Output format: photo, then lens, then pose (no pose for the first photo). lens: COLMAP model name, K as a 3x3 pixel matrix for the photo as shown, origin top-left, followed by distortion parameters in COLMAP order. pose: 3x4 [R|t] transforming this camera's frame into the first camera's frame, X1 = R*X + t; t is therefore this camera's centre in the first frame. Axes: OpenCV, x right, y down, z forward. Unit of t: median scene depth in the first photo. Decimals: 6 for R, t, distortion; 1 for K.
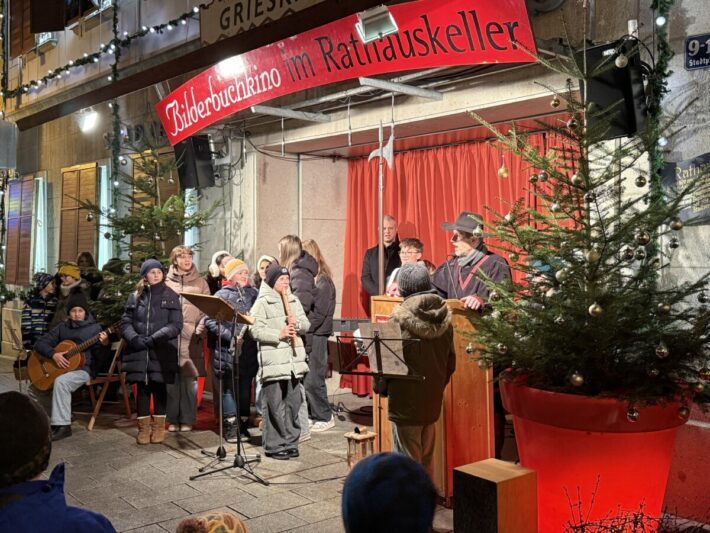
lens RADIAL K [[821.7, 0, 355.0], [0, 821.7, 266.5], [0, 0, 1]] dist [0.277418, -0.913178]
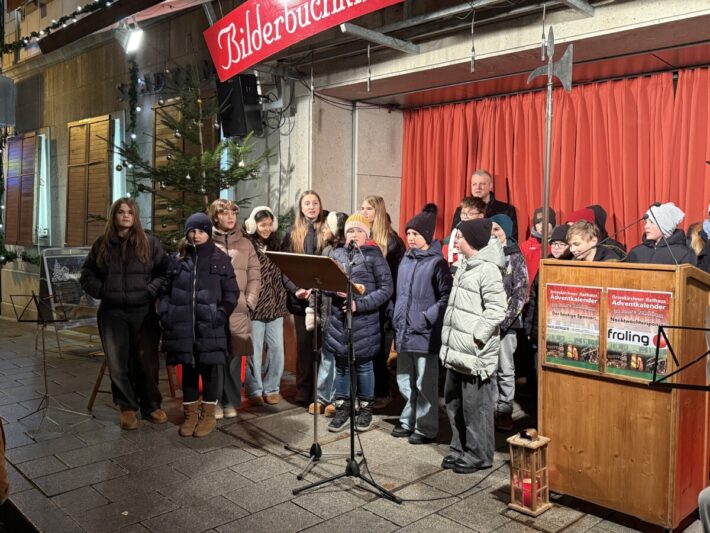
lens RADIAL K [[654.3, 0, 355.0], [0, 654.3, 266.5], [0, 0, 1]] dist [0.168486, -0.336932]
pose [[0.994136, 0.003985, 0.108067, -0.148313], [-0.008942, 0.998928, 0.045420, 0.011515], [-0.107770, -0.046120, 0.993105, 0.282960]]
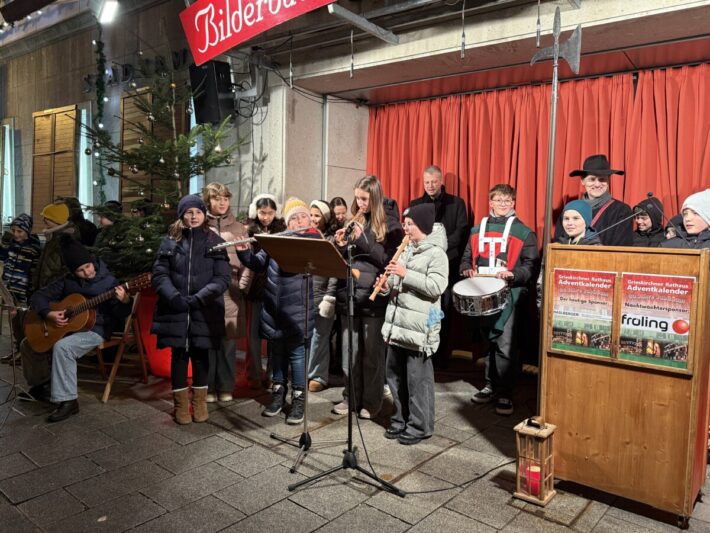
lens RADIAL K [[552.3, 0, 355.0], [0, 552.3, 266.5], [0, 0, 1]] dist [0.067453, -0.093653]
pose [[0.974202, 0.006368, 0.225590, -0.180291], [-0.020066, 0.998087, 0.058480, 0.021363], [-0.224786, -0.061498, 0.972466, 0.377831]]
